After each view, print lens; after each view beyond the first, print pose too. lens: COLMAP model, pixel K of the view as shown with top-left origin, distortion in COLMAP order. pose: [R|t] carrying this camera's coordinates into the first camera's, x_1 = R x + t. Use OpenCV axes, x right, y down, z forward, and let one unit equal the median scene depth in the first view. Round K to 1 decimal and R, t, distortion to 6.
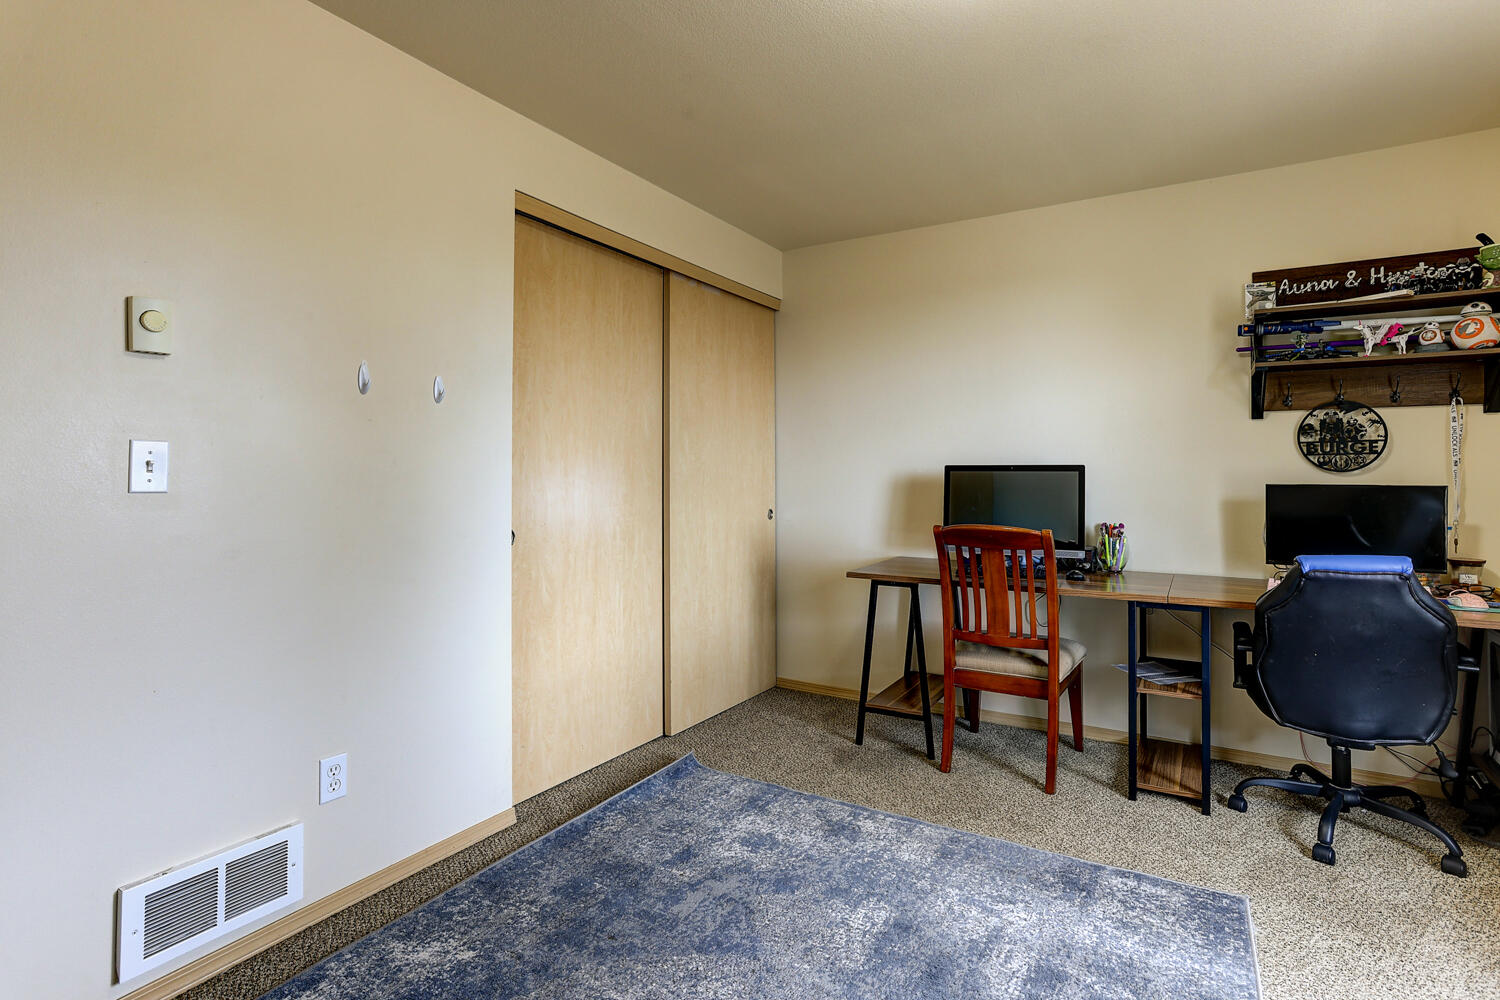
lens RADIAL K [[737.0, 0, 785.9], [0, 737.0, 469.7], [0, 0, 1]] dist [-0.035321, 0.026556]
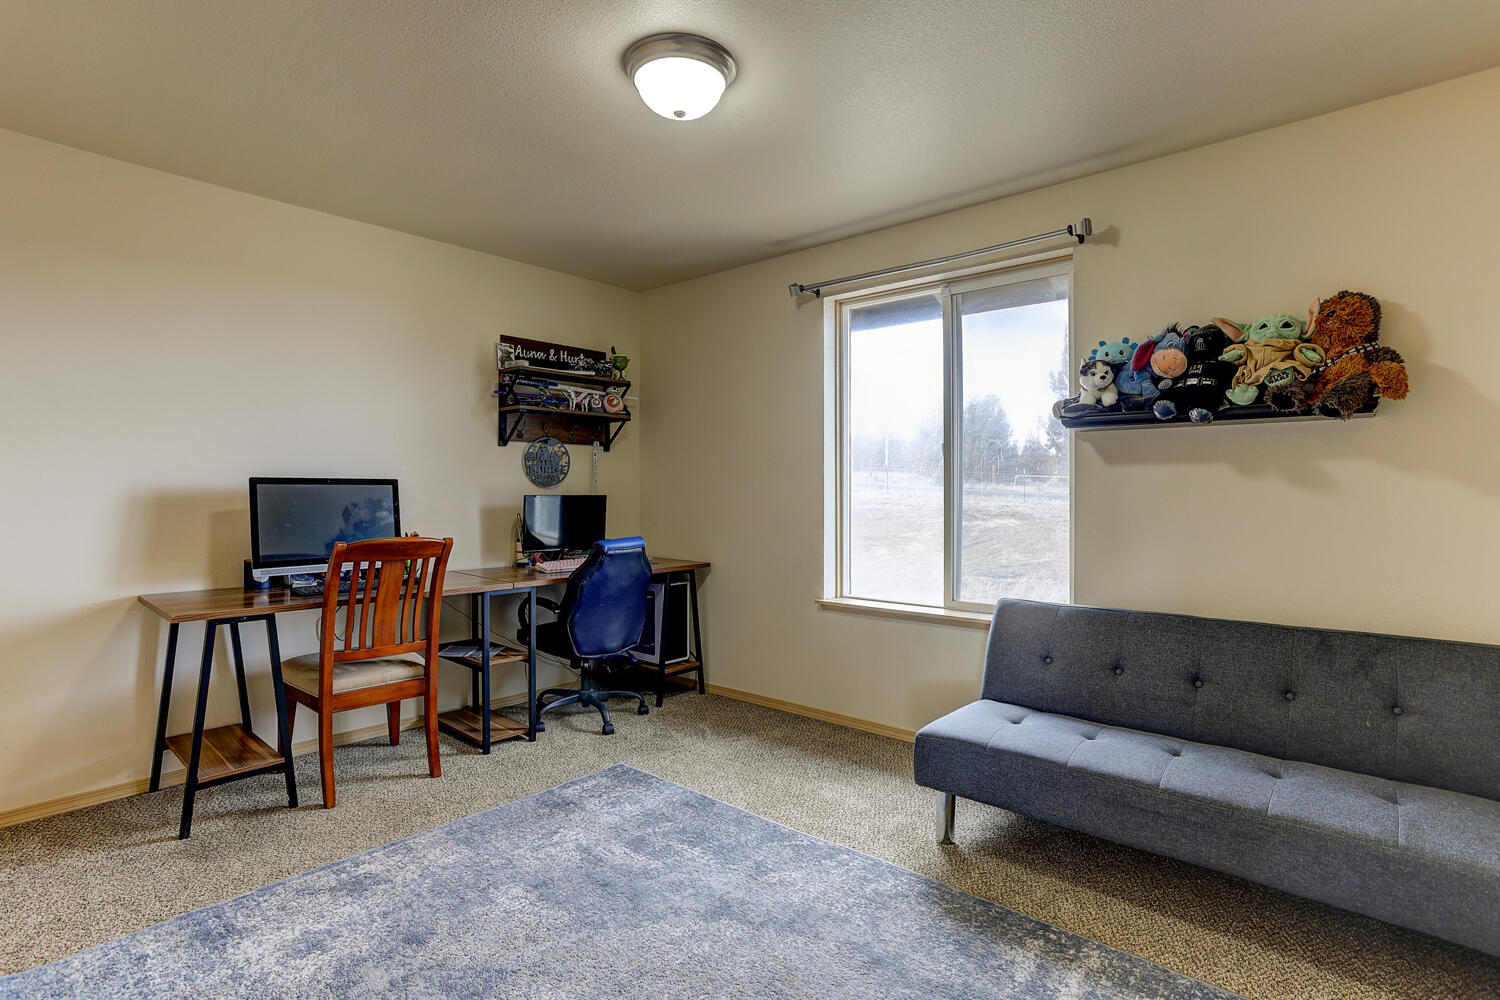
lens RADIAL K [[737.0, 0, 743.3], [0, 737.0, 497.1], [0, 0, 1]] dist [-0.035321, 0.026556]
pose [[0.211503, -0.010976, 0.977316, -0.610493], [-0.006747, 0.999897, 0.012689, 0.003394], [-0.977354, -0.009277, 0.211407, 0.315581]]
